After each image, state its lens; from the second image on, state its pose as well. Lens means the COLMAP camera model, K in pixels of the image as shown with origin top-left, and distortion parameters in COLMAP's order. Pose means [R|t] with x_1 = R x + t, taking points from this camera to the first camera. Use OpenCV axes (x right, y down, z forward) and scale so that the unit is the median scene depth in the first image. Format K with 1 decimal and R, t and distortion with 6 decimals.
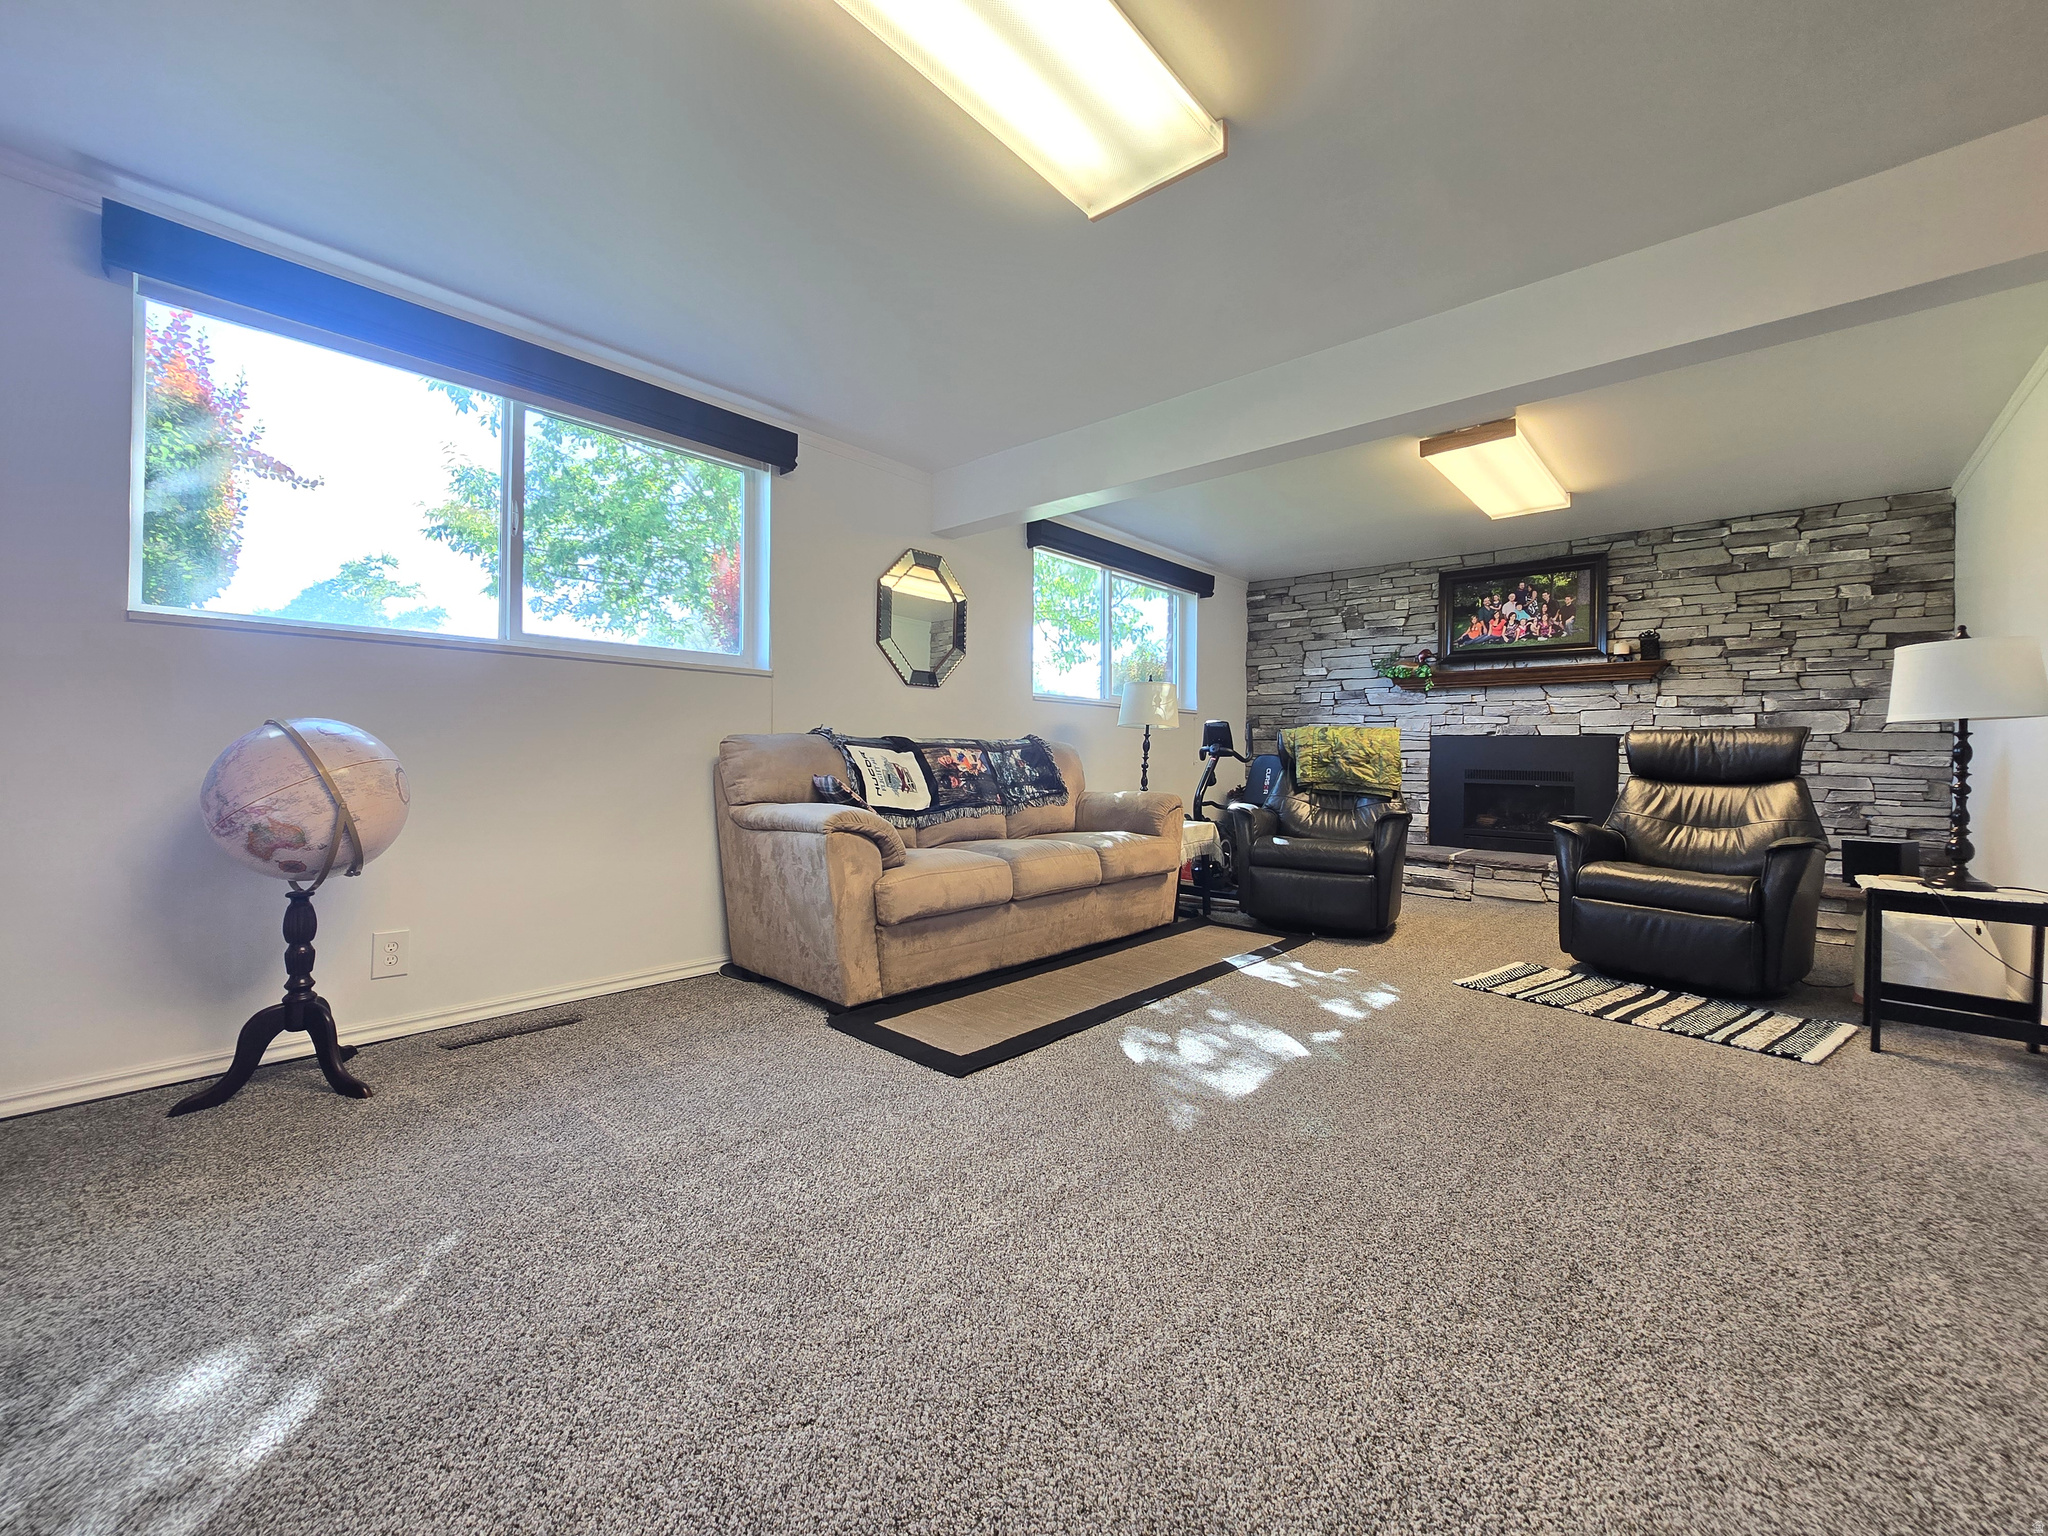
lens RADIAL K [[821.1, 0, 1022.7], [0, 821.1, 759.0], [0, 0, 1]] dist [-0.003596, -0.000266]
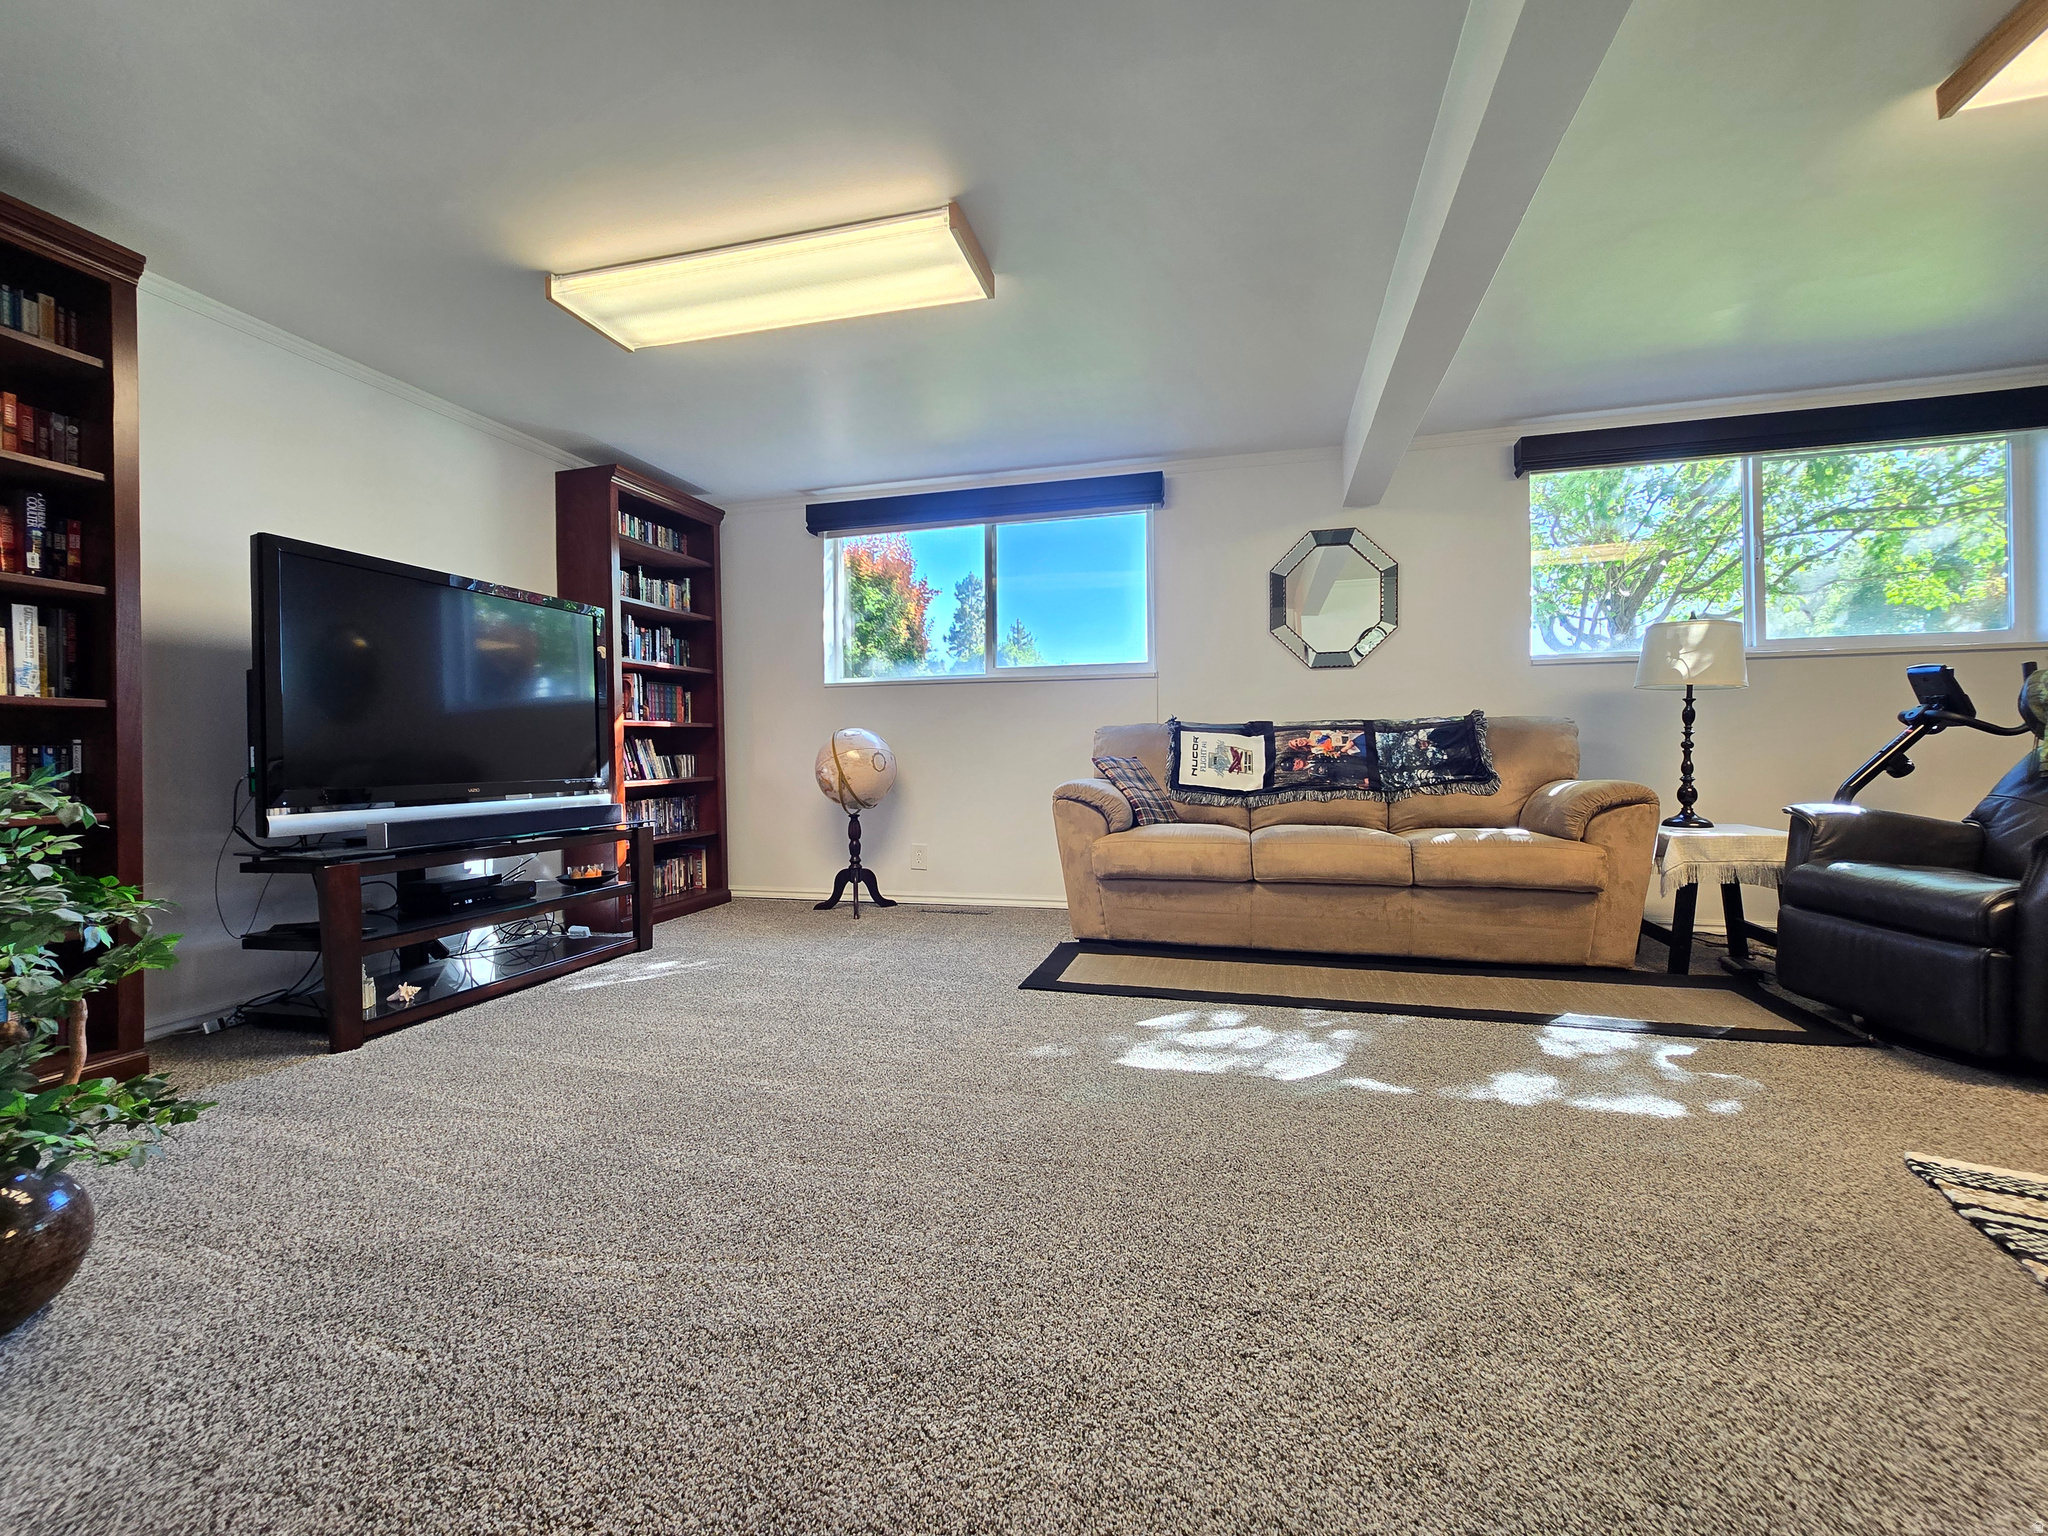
lens RADIAL K [[821.1, 0, 1025.7], [0, 821.1, 766.4], [0, 0, 1]] dist [-0.003596, -0.000266]
pose [[0.462743, -0.004049, -0.886483, 0.660219], [0.008981, 0.999960, 0.000121, 0.028276], [0.886447, -0.008018, 0.462761, 0.262490]]
